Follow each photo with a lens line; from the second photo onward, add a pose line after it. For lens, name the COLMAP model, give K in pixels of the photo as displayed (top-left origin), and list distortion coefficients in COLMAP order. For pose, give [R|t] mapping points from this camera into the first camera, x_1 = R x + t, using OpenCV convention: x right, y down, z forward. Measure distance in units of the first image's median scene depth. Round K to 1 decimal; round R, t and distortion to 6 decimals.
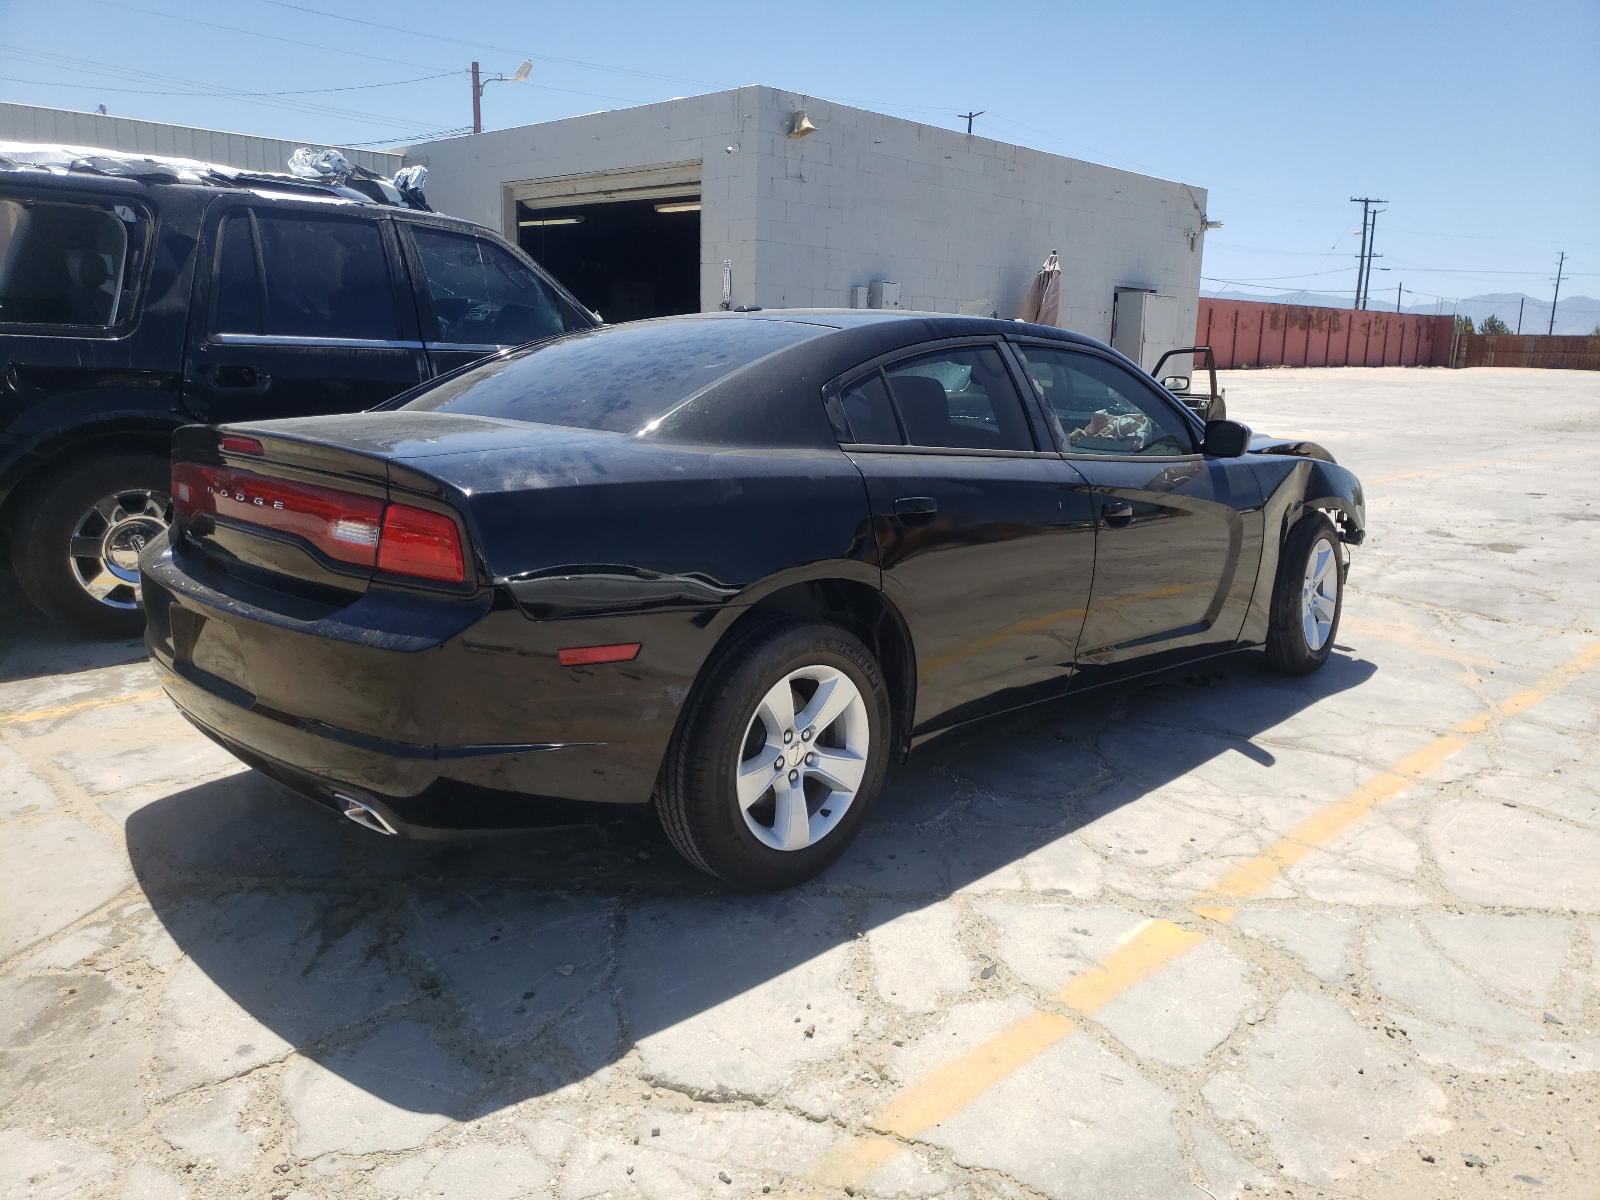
lens RADIAL K [[1227.1, 0, 800.0], [0, 1227.1, 600.0], [0, 0, 1]] dist [0.046895, -0.051794]
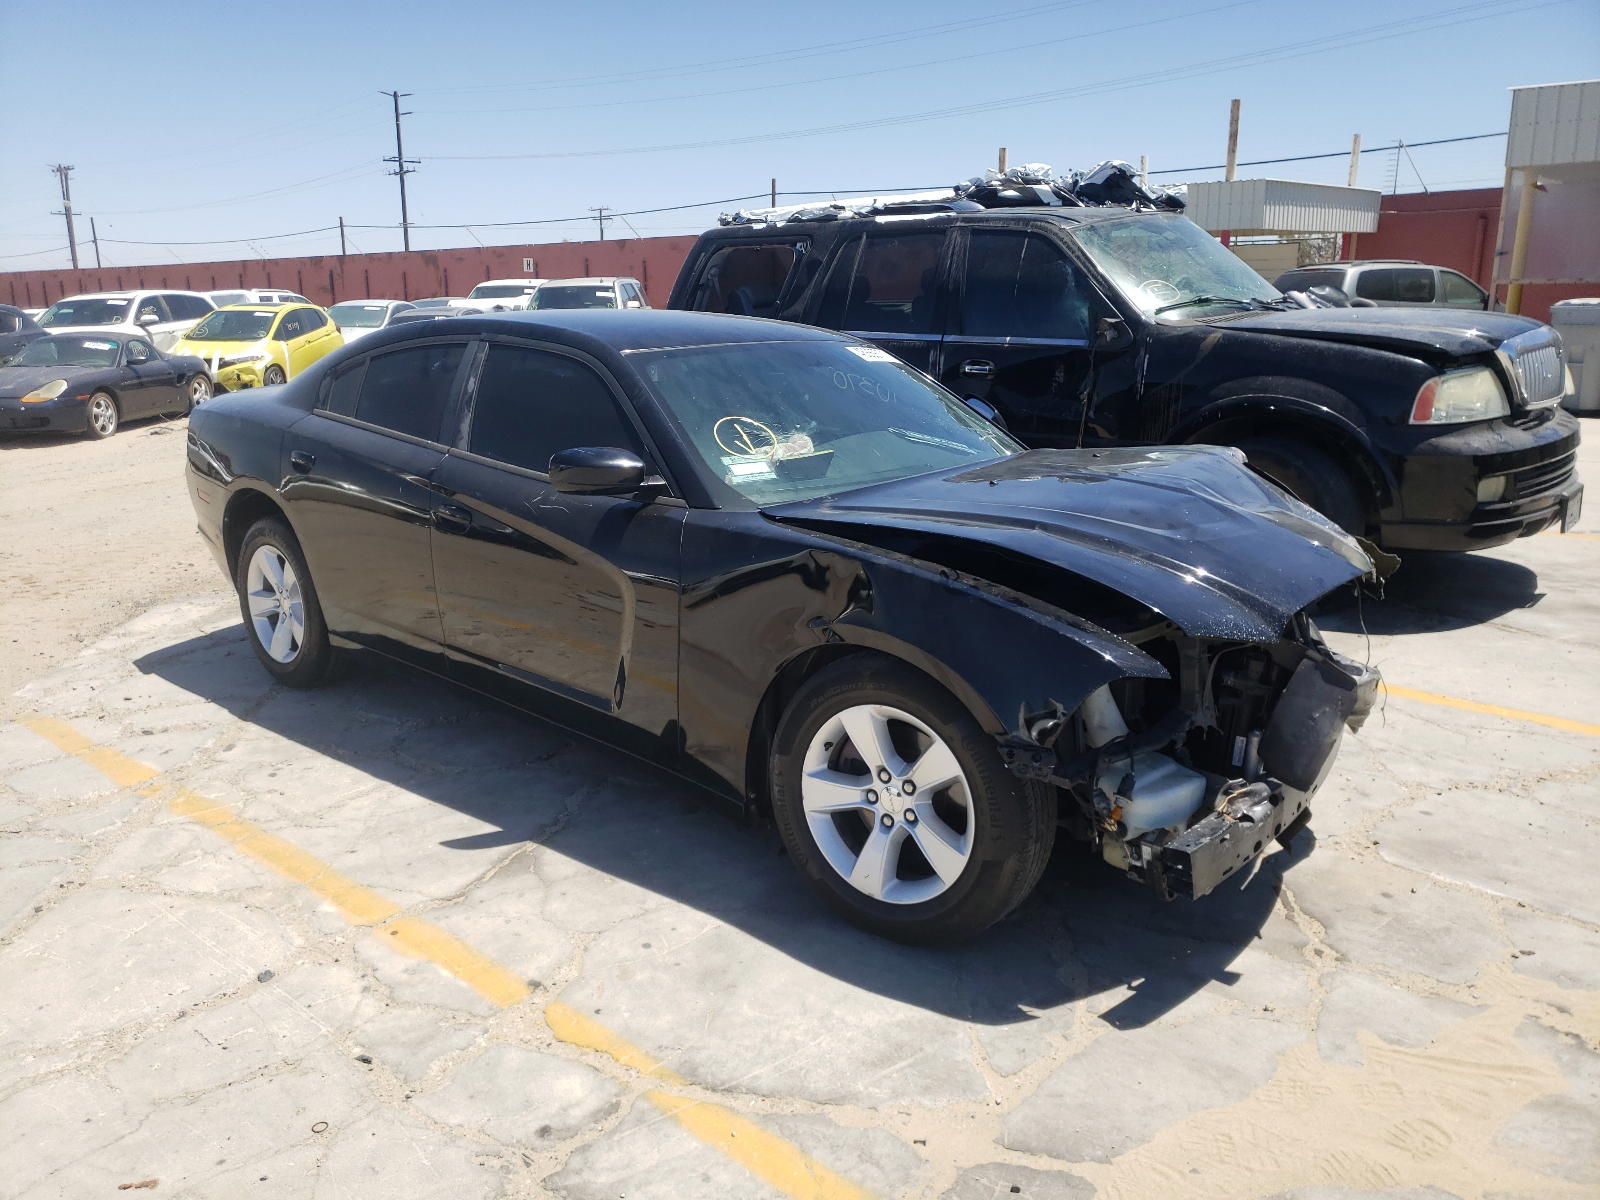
lens RADIAL K [[1227.1, 0, 800.0], [0, 1227.1, 600.0], [0, 0, 1]] dist [0.046895, -0.051794]
pose [[0.035357, 0.188894, -0.981361, 1.667164], [-0.215435, 0.960327, 0.177084, -0.320714], [0.975878, 0.205159, 0.074649, 1.605145]]
